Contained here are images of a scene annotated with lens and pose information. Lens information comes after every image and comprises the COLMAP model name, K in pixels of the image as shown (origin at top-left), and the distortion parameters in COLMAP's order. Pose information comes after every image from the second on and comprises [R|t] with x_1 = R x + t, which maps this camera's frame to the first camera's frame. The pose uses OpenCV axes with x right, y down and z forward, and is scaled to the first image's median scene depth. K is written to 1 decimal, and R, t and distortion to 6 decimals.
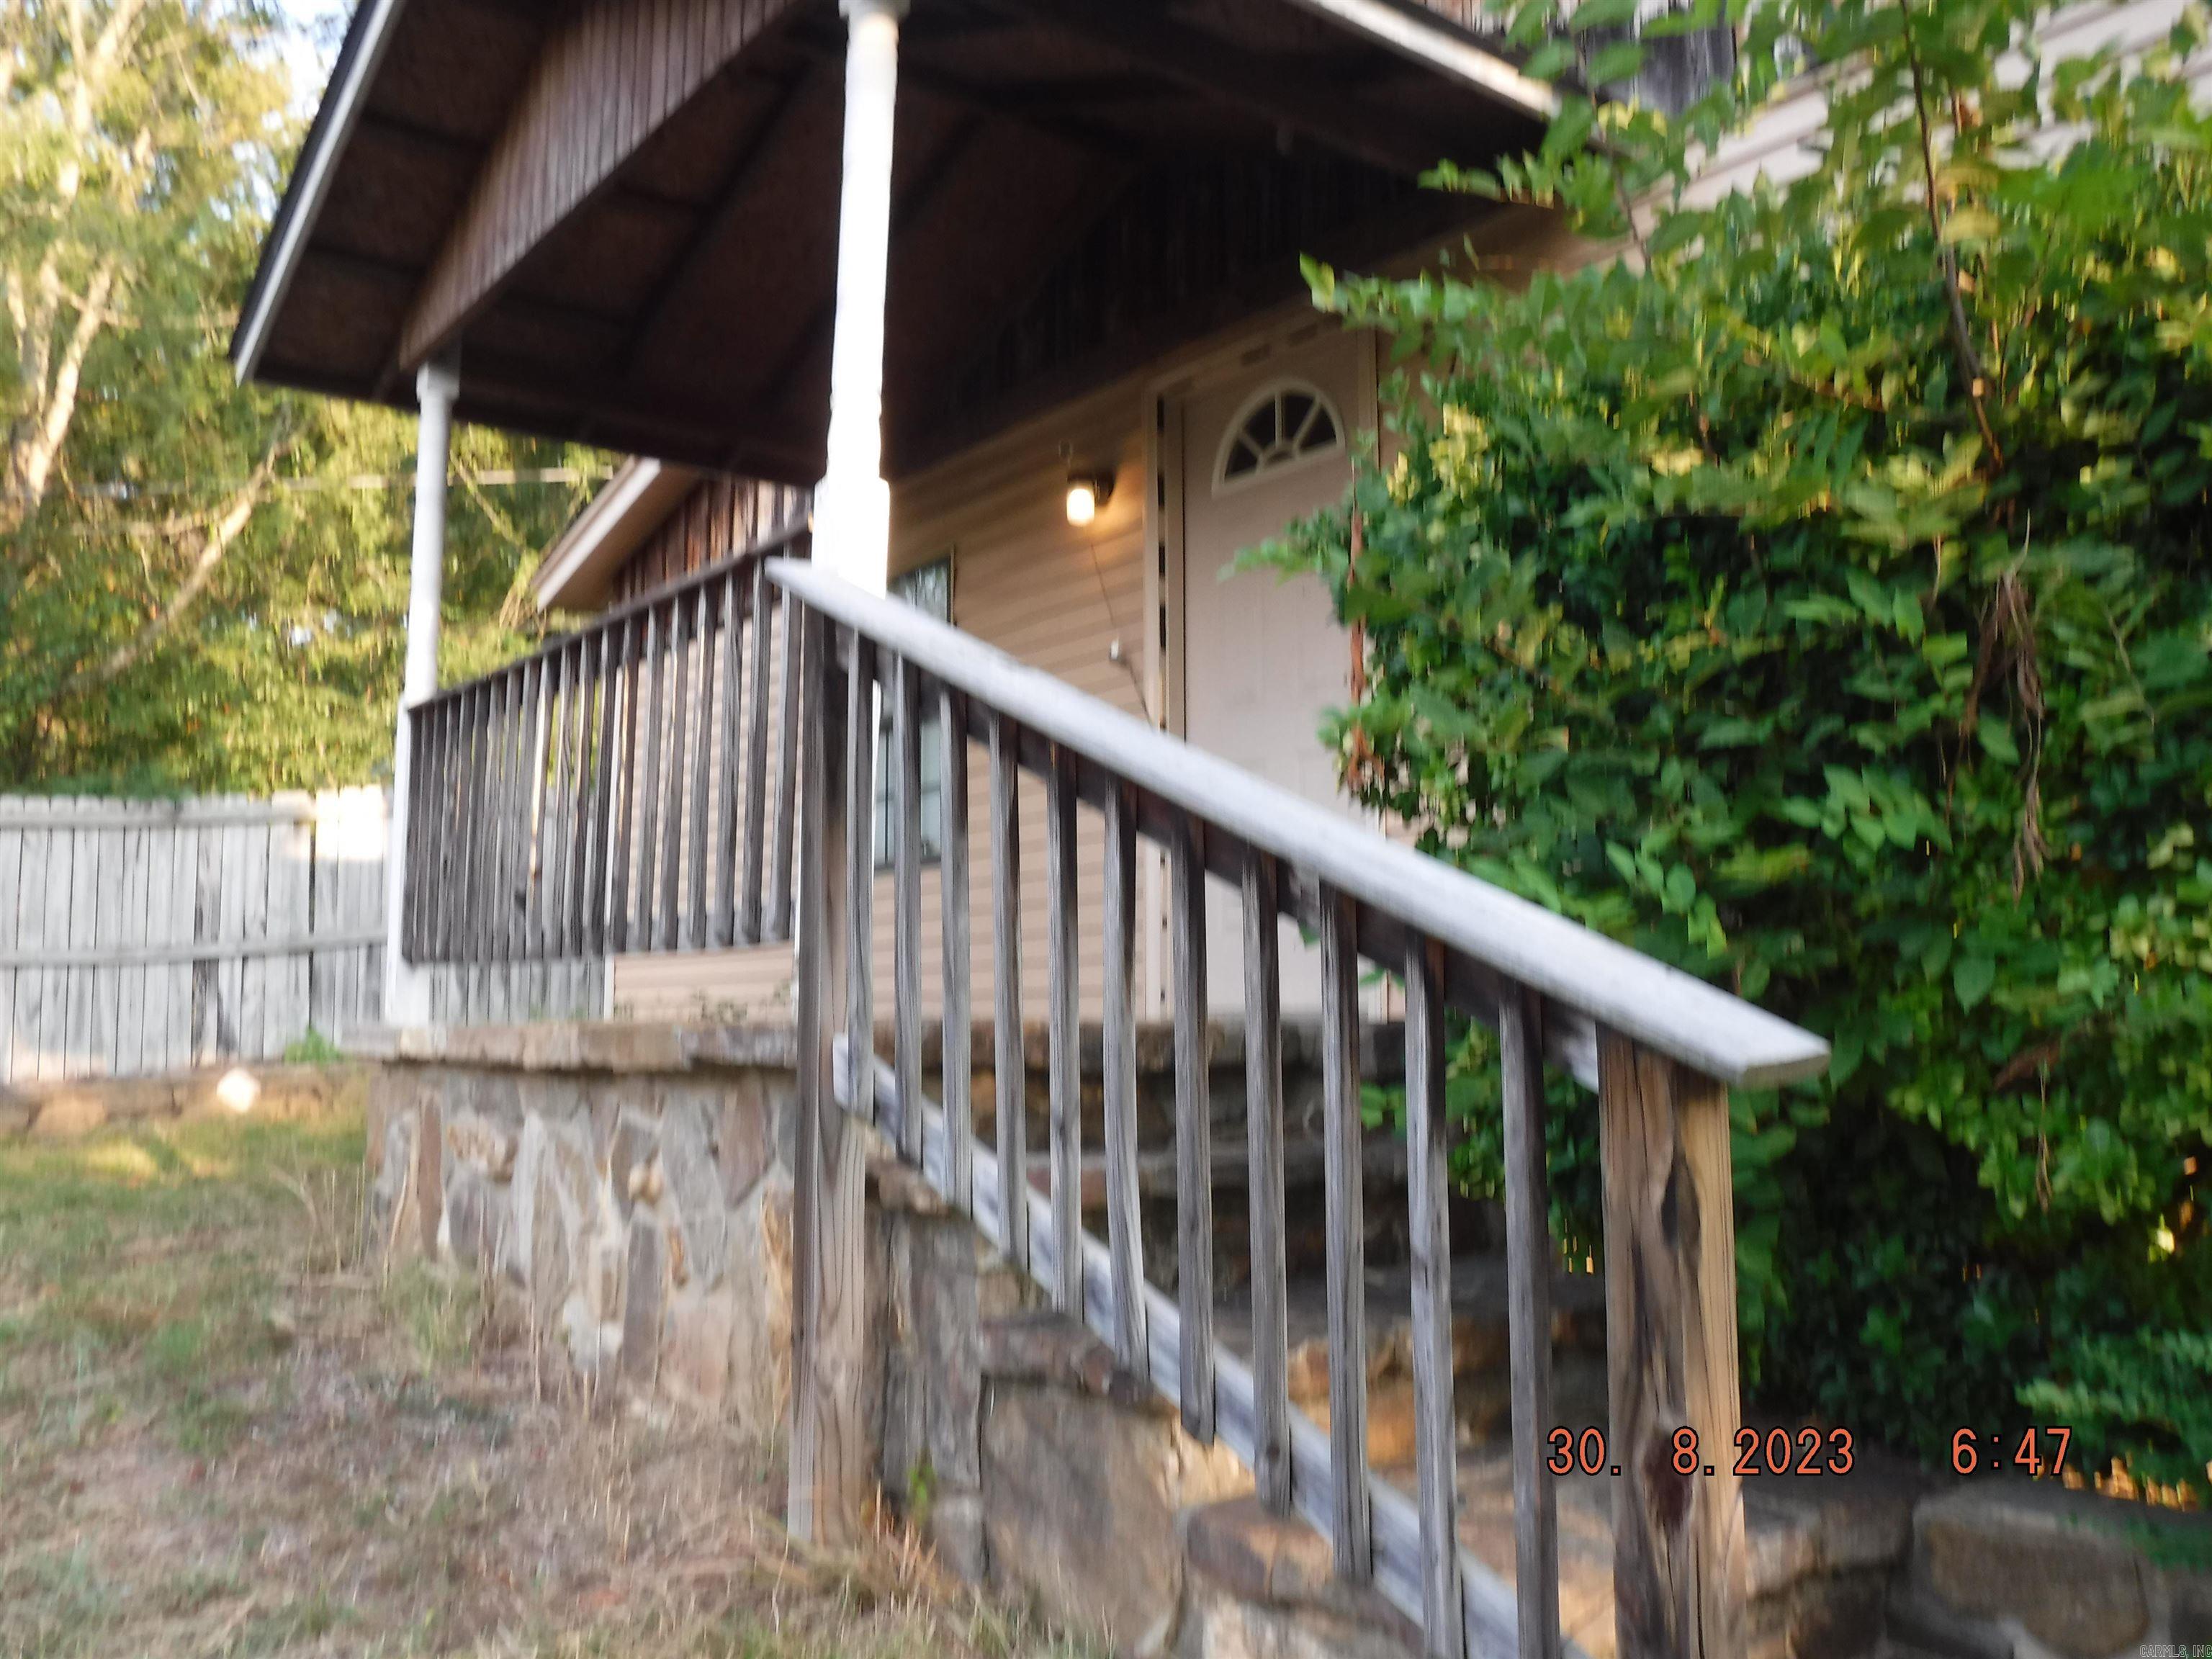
lens RADIAL K [[1814.5, 0, 1107.9], [0, 1814.5, 821.1], [0, 0, 1]] dist [-0.018957, -0.006541]
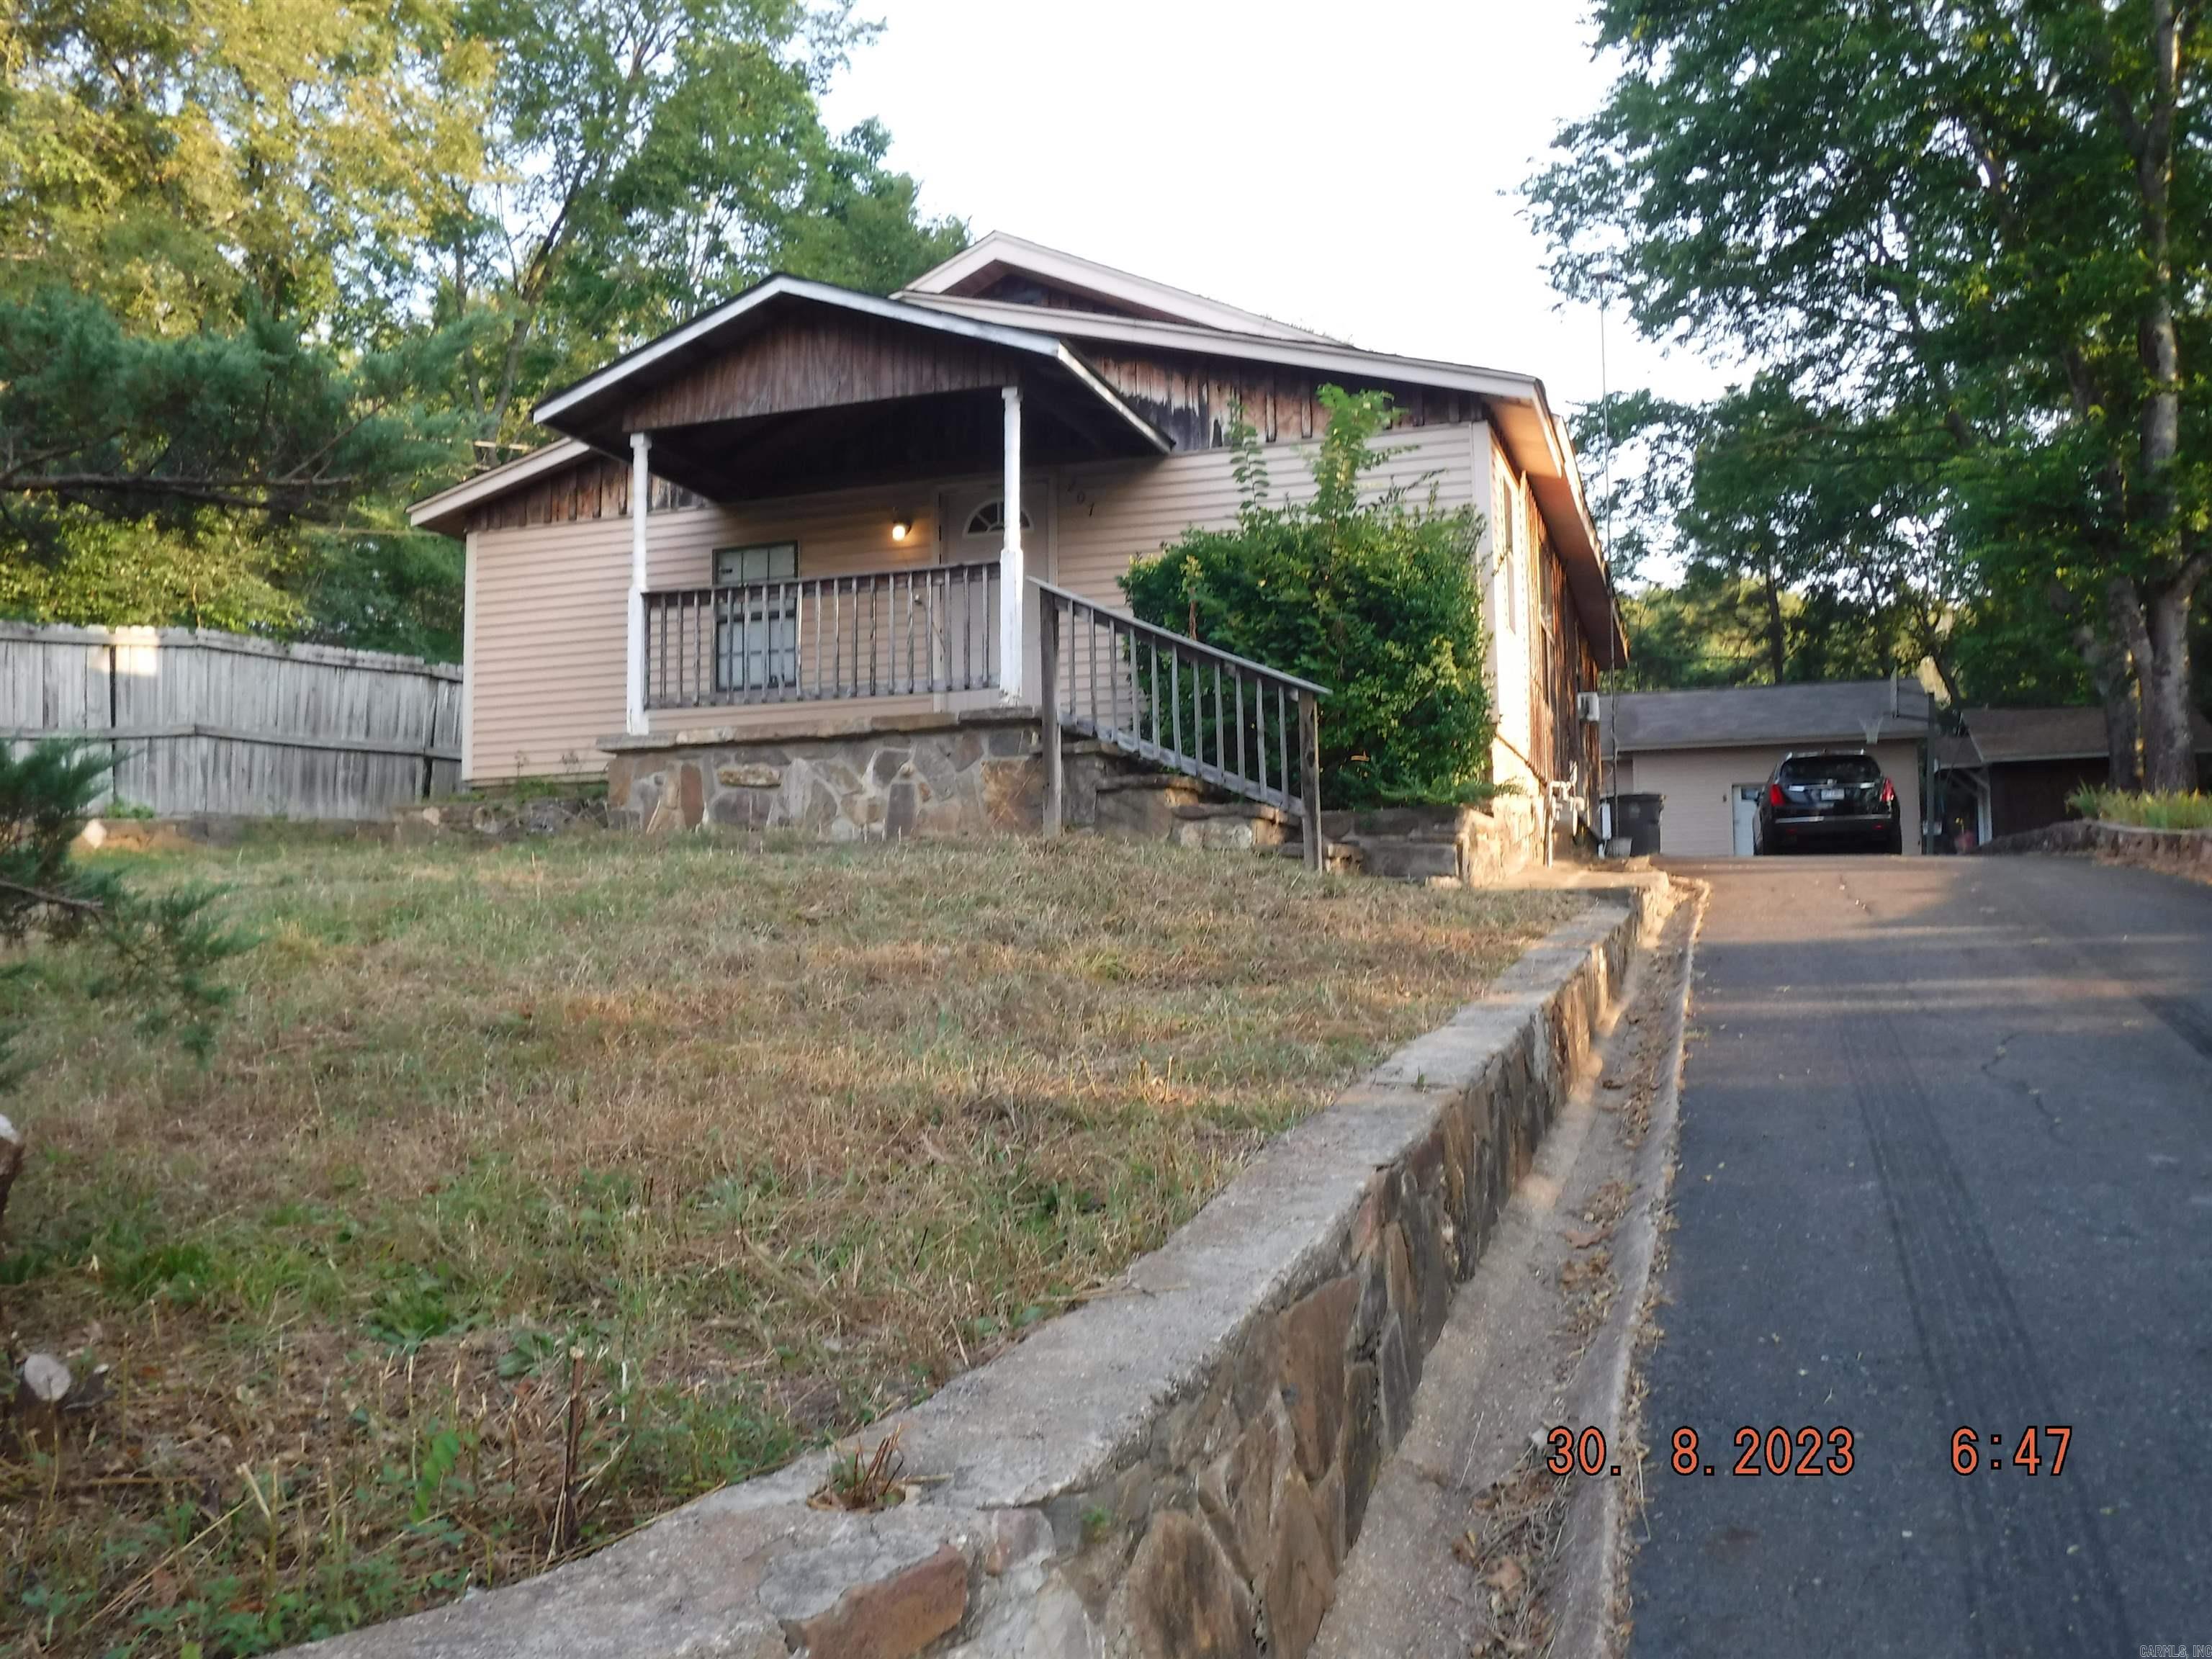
lens RADIAL K [[1814.5, 0, 1103.8], [0, 1814.5, 832.7], [0, 0, 1]] dist [-0.018957, -0.006541]
pose [[0.848588, 0.034869, 0.527904, -0.986083], [-0.052018, 0.998490, 0.017665, 0.148611], [-0.526491, -0.042451, 0.849120, -1.090407]]
